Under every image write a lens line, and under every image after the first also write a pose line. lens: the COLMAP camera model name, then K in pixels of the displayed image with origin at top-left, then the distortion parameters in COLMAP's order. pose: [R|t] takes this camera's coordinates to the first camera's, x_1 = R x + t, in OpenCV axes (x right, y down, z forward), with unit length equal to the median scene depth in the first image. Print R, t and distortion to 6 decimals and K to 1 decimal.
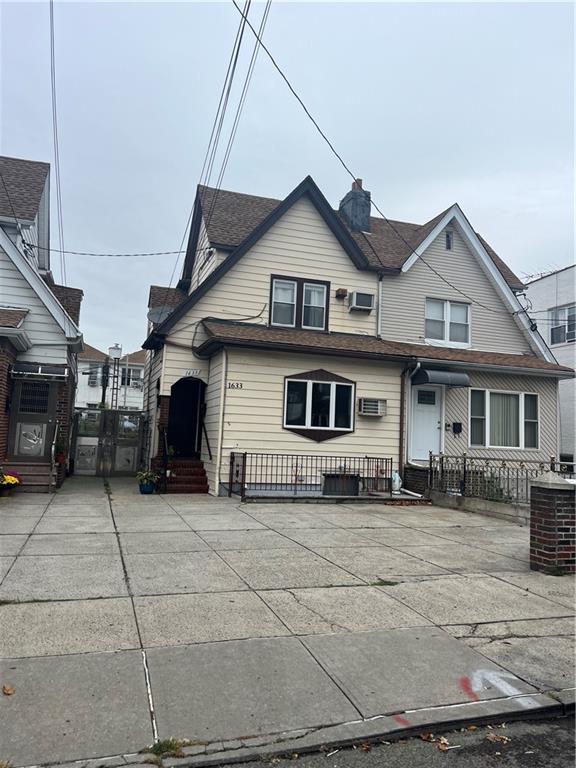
lens RADIAL K [[581.7, 0, 288.0], [0, 581.7, 384.0], [0, 0, 1]] dist [0.055698, -0.089619]
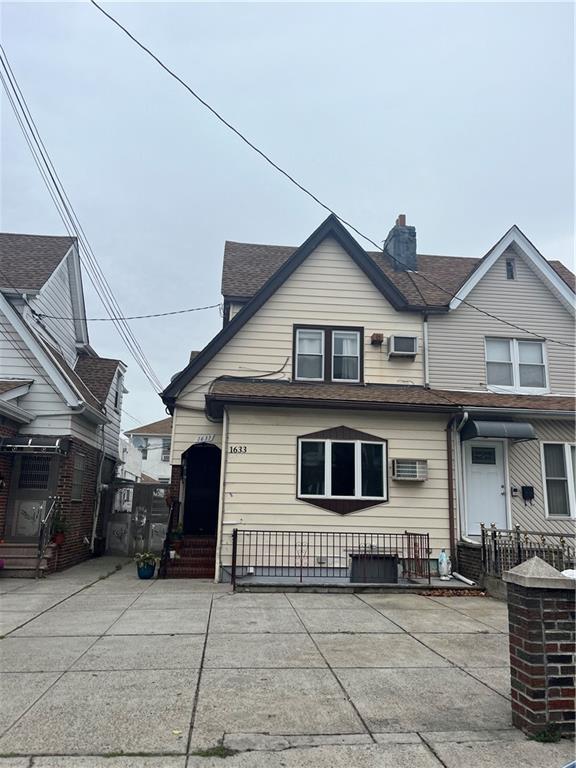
lens RADIAL K [[581.7, 0, 288.0], [0, 581.7, 384.0], [0, 0, 1]] dist [0.055698, -0.089619]
pose [[0.974822, -0.067087, -0.212653, 0.160457], [0.040706, 0.991182, -0.126098, 0.016861], [0.219237, 0.114267, 0.968957, 0.154750]]
